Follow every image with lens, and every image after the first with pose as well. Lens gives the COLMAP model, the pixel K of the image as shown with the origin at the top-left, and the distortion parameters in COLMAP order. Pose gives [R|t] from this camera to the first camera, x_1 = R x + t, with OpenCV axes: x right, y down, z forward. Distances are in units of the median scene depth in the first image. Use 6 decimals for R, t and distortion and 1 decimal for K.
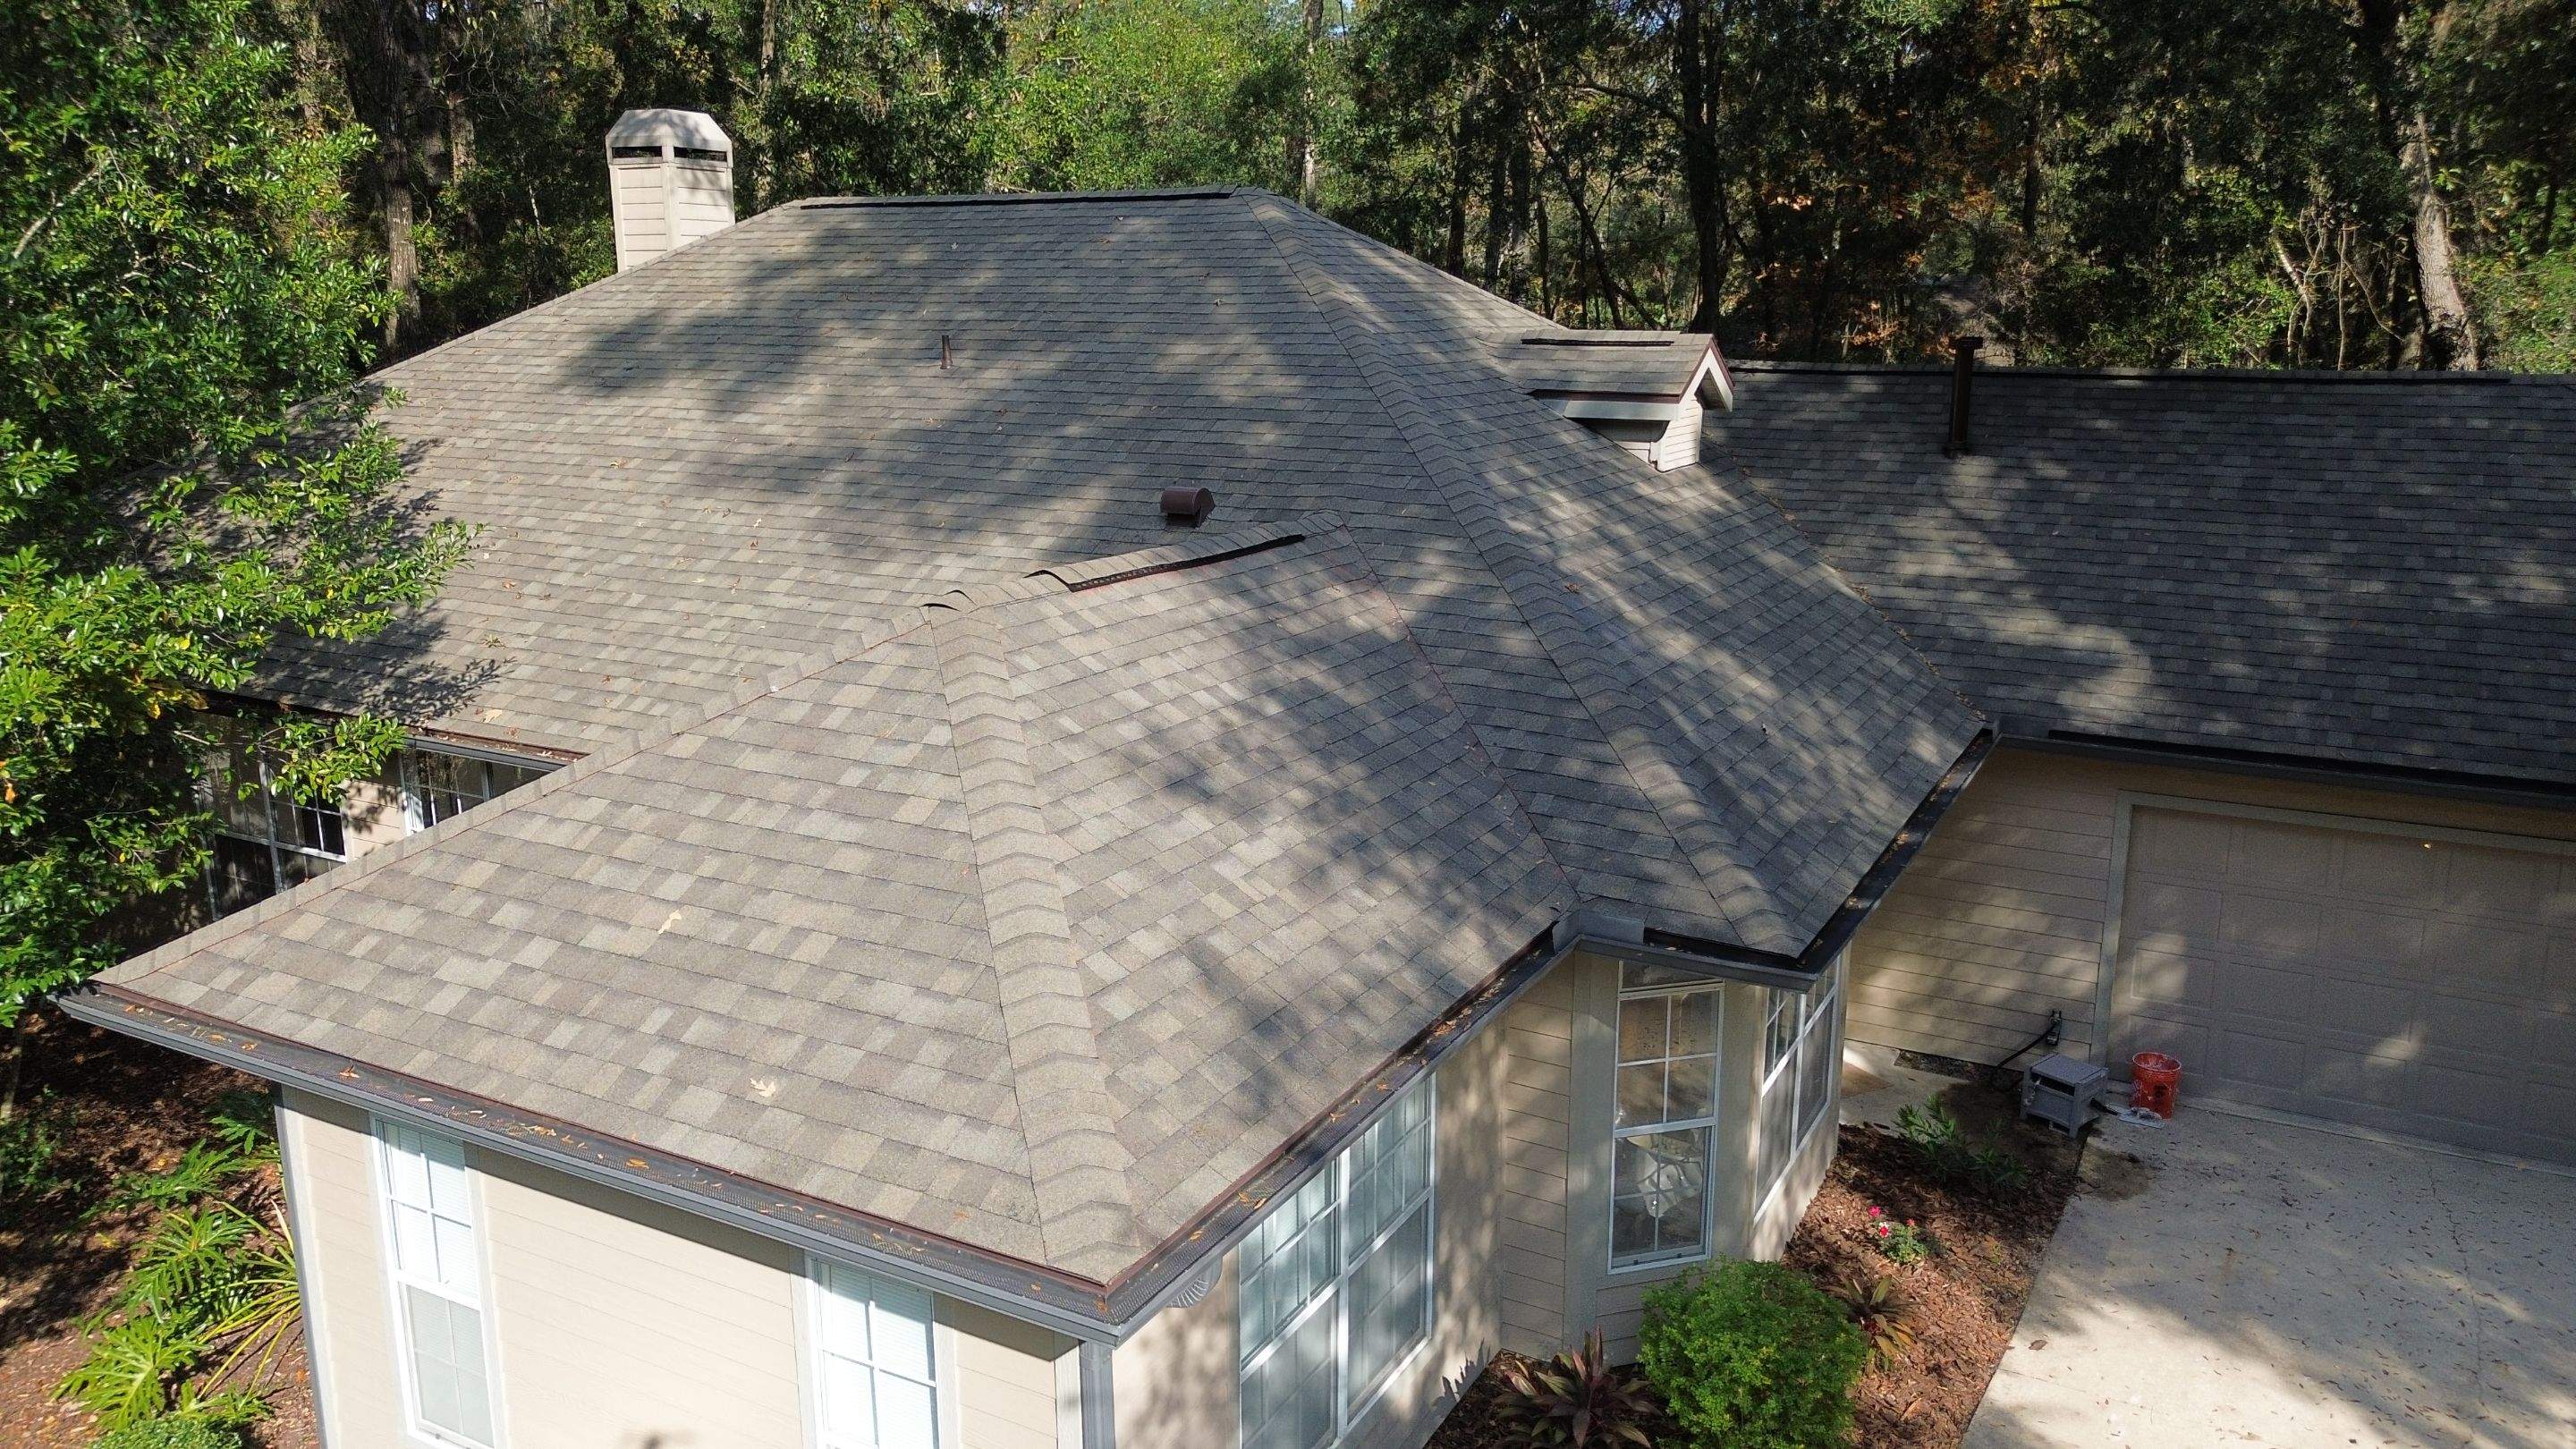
lens RADIAL K [[1823.6, 0, 1288.0], [0, 1823.6, 724.5], [0, 0, 1]] dist [0.073976, -0.070193]
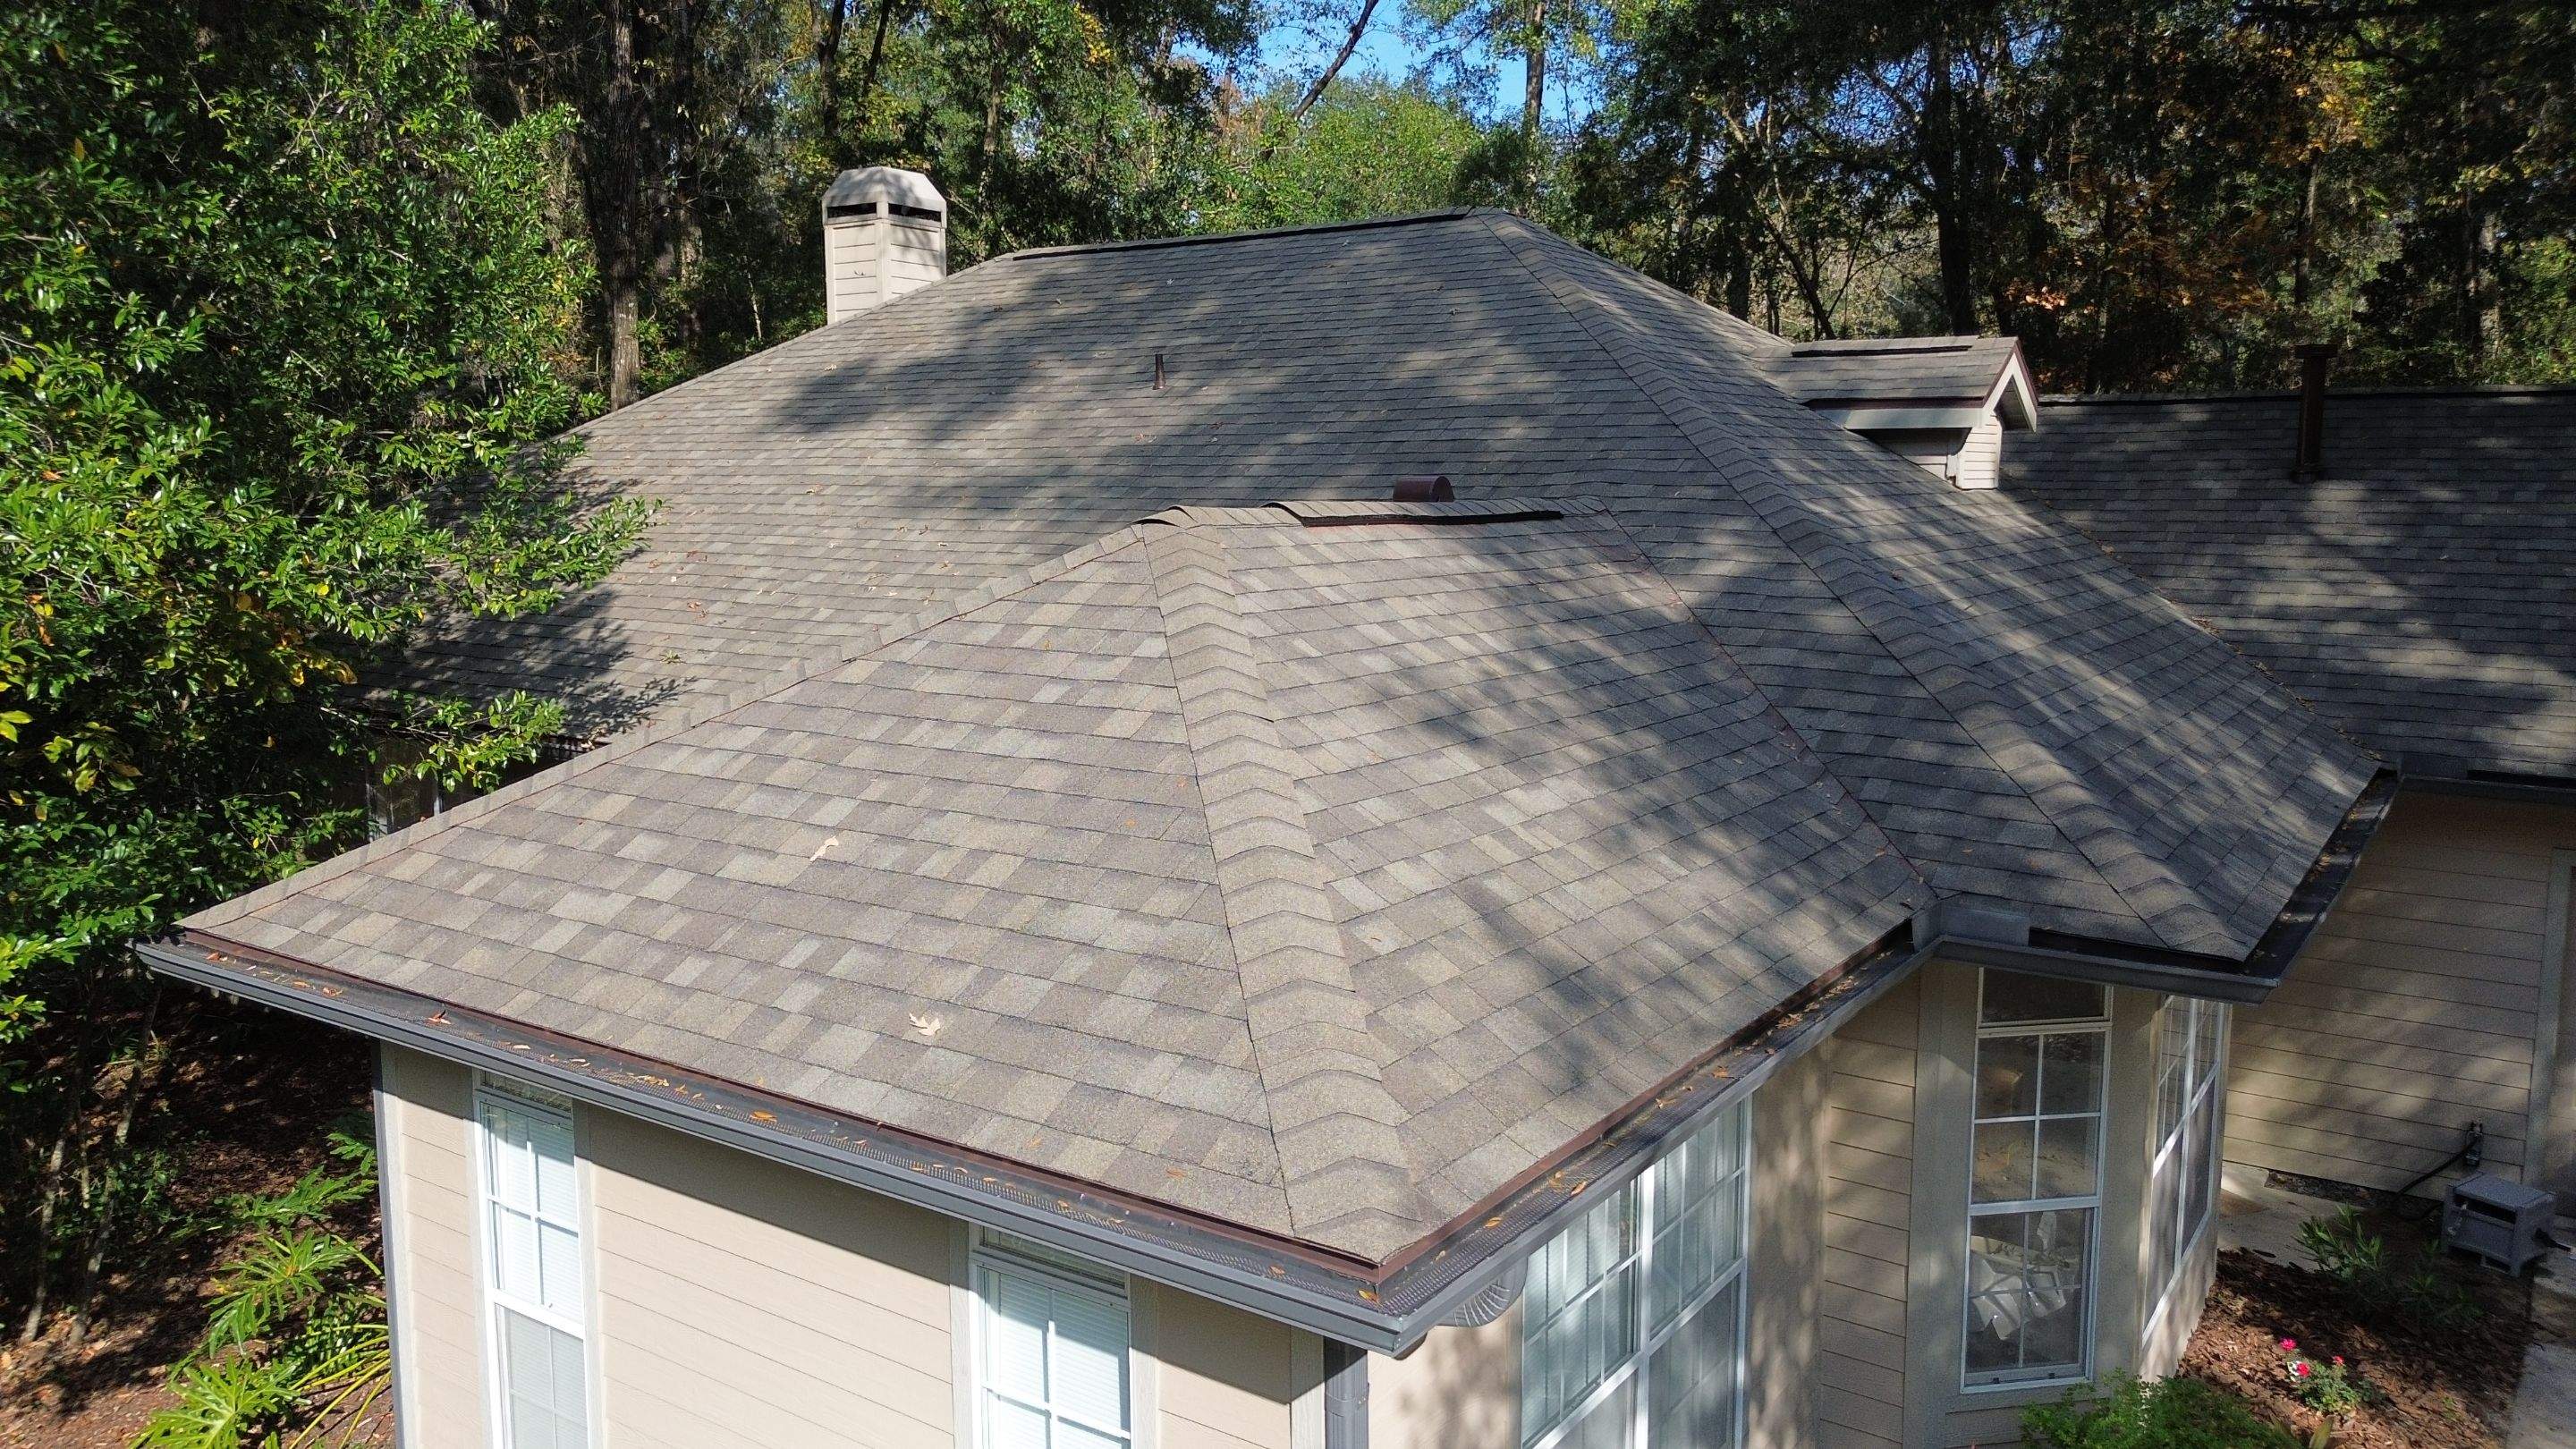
lens RADIAL K [[1823.6, 0, 1288.0], [0, 1823.6, 724.5], [0, 0, 1]] dist [0.073976, -0.070193]
pose [[0.994683, 0.012344, -0.102245, -0.039402], [-0.021983, 0.995358, -0.093698, 0.101573], [0.100614, 0.095447, 0.990337, 0.169883]]
